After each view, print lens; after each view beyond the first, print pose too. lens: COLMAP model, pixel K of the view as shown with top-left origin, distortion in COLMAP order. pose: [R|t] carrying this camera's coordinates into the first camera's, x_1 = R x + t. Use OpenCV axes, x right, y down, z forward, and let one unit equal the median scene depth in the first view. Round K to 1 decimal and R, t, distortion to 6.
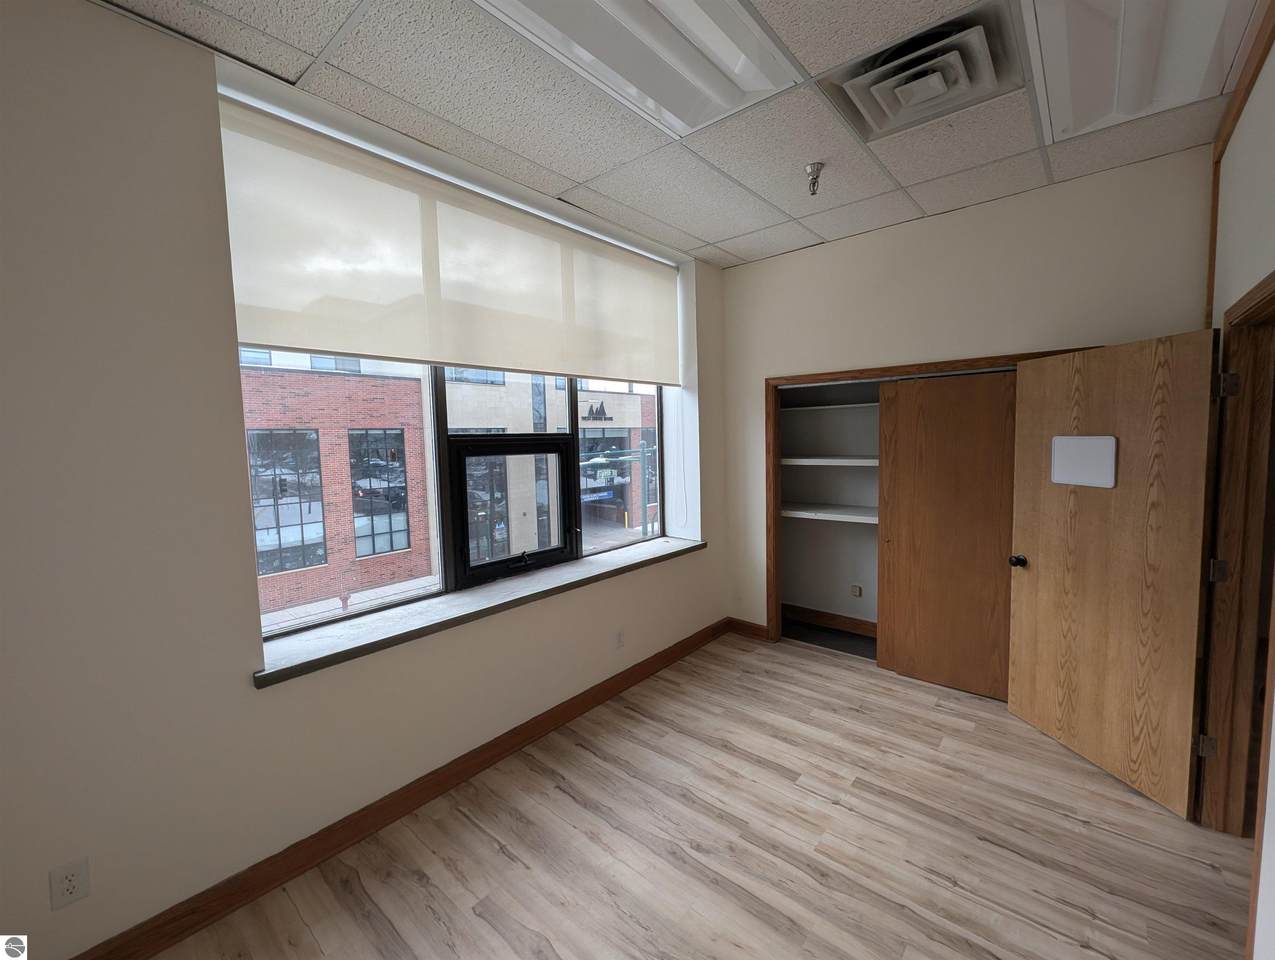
lens RADIAL K [[515.3, 0, 641.6], [0, 515.3, 477.2], [0, 0, 1]] dist [0.002043, -0.000008]
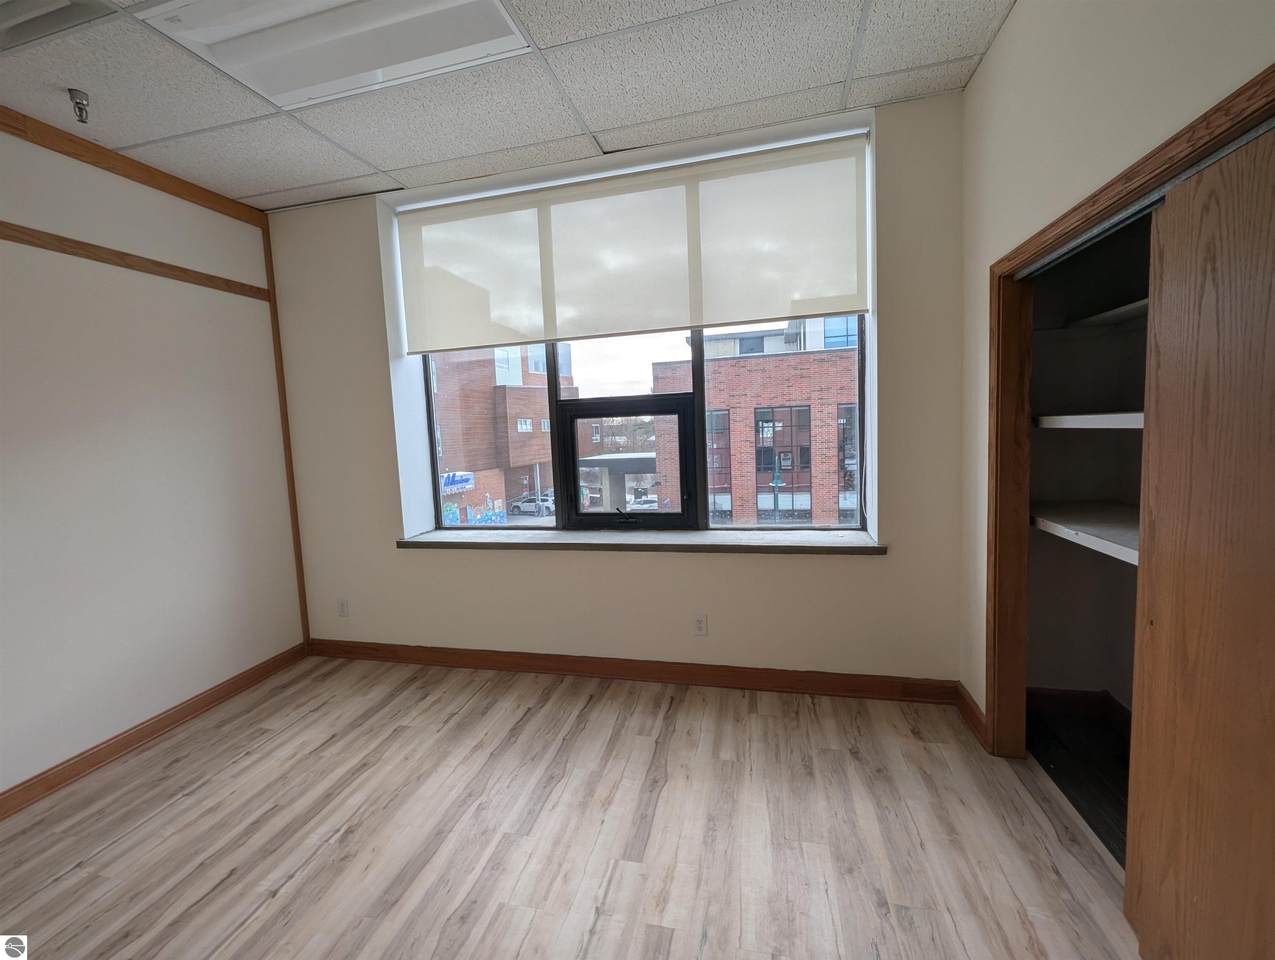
lens RADIAL K [[515.3, 0, 641.6], [0, 515.3, 477.2], [0, 0, 1]] dist [0.002043, -0.000008]
pose [[0.460507, 0.074366, -0.884535, 0.747955], [-0.039985, 0.997211, 0.063022, 0.013305], [0.886755, 0.006346, 0.462196, 0.571446]]
